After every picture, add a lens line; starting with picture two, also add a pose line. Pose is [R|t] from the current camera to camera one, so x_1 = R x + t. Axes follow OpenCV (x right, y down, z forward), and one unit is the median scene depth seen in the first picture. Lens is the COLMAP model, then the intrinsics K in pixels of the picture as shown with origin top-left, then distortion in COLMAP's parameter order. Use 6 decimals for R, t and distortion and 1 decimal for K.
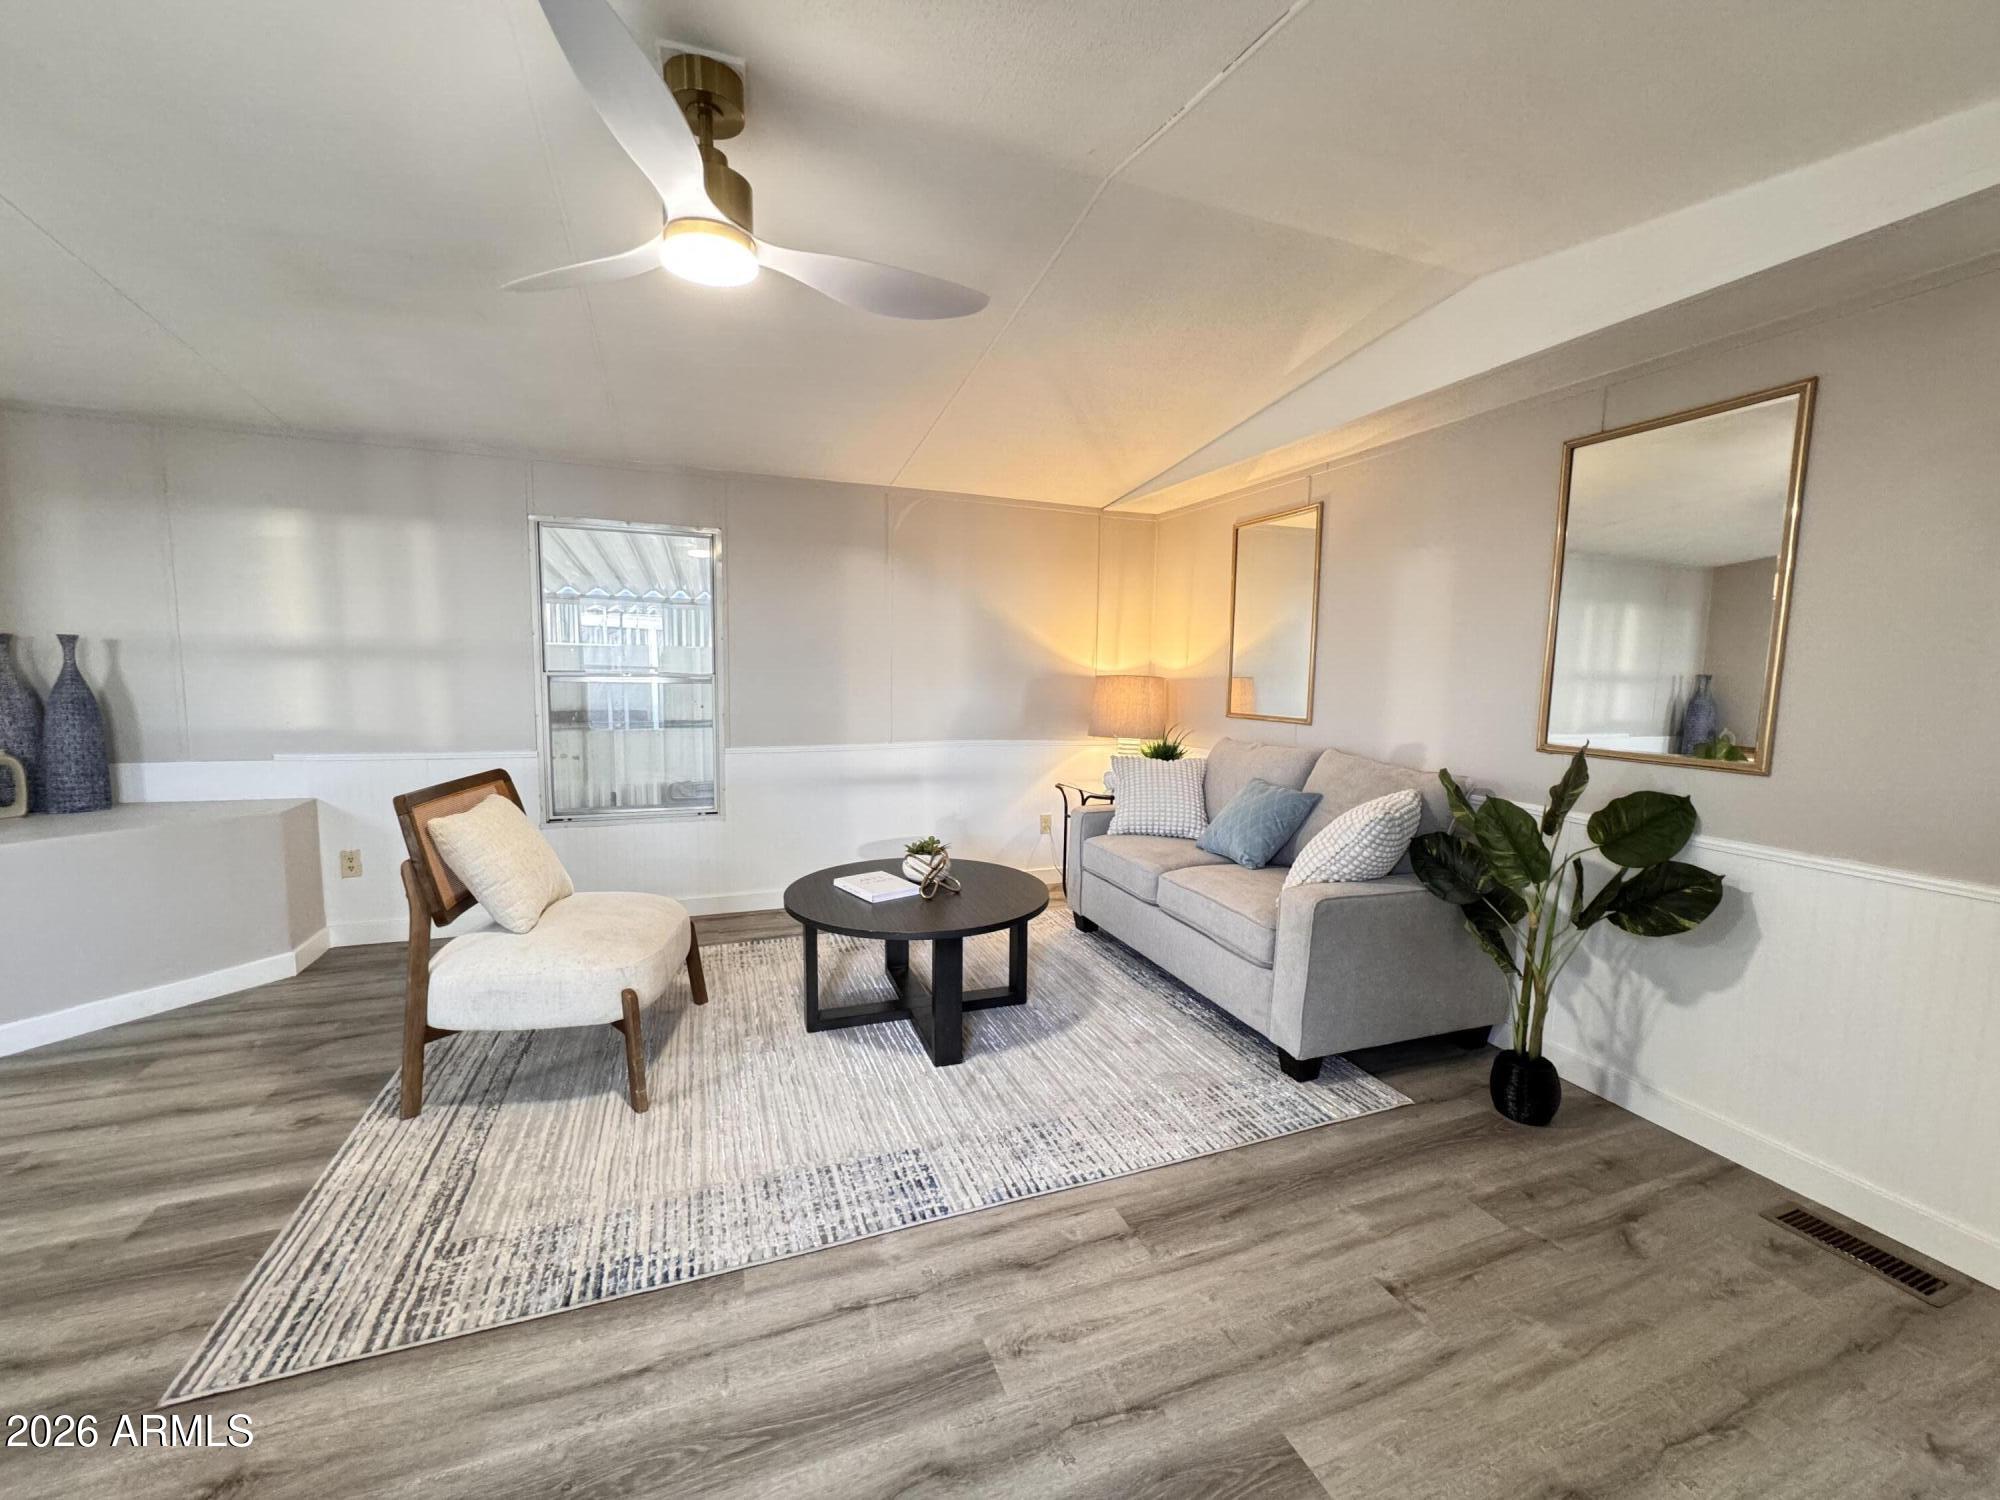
lens RADIAL K [[795.3, 0, 1000.0], [0, 795.3, 750.0], [0, 0, 1]] dist [-0.002506, -0.000242]
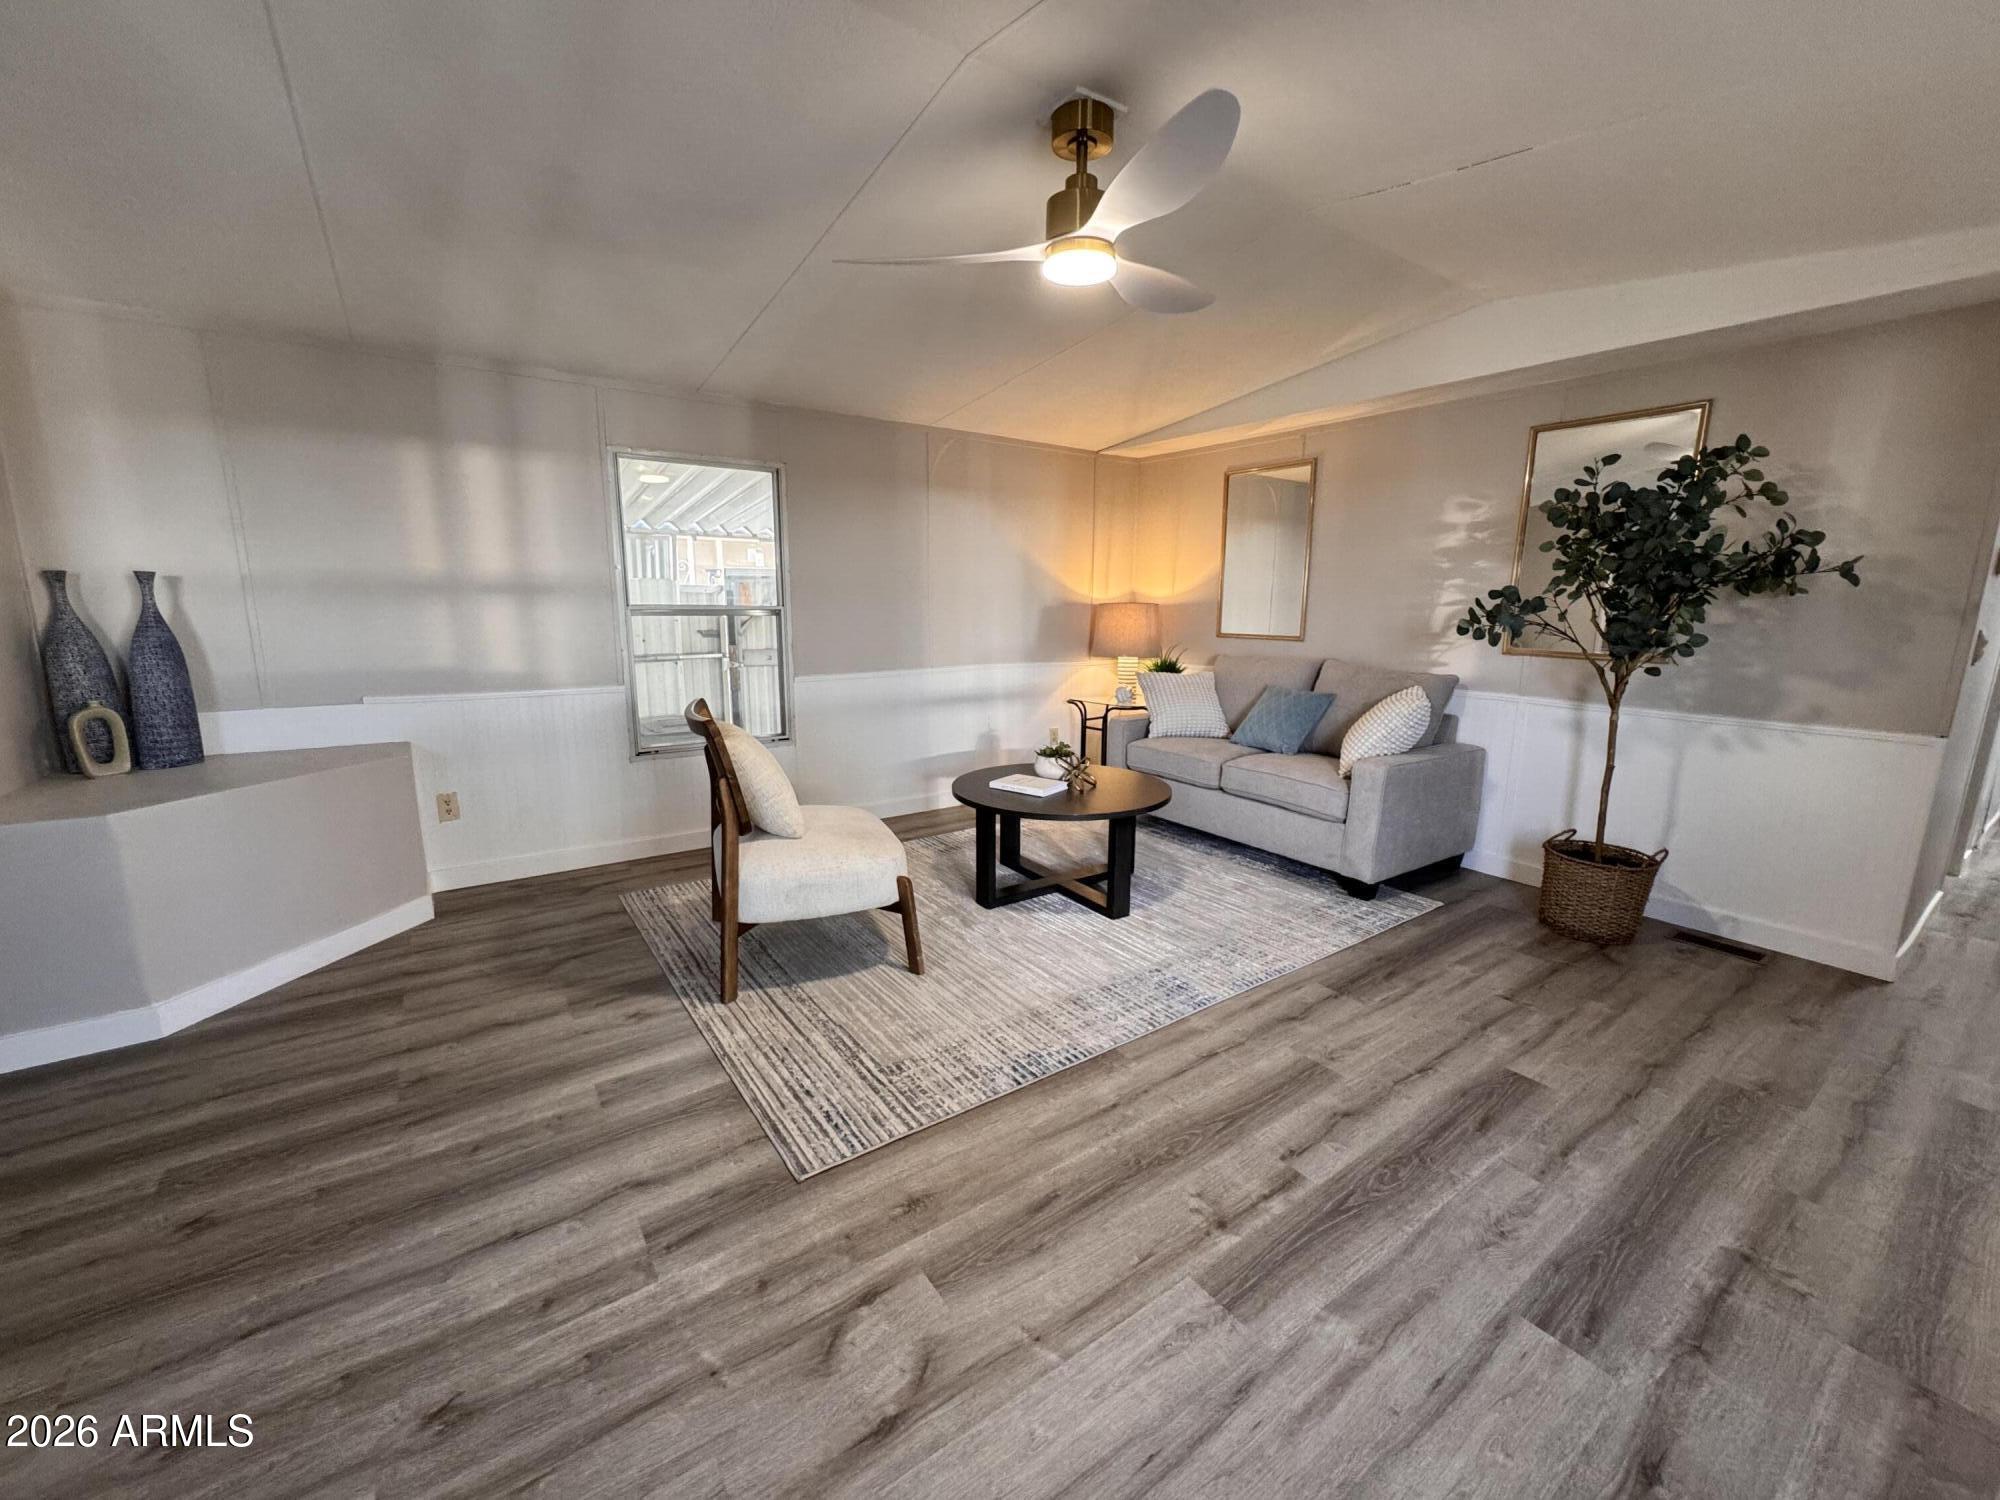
lens RADIAL K [[799.2, 0, 1000.0], [0, 799.2, 750.0], [0, 0, 1]] dist [-0.004315, 0.000259]
pose [[0.968980, -0.056318, 0.240638, -0.546739], [0.035038, 0.995160, 0.091813, 0.009879], [-0.244644, -0.080533, 0.966263, -0.154147]]
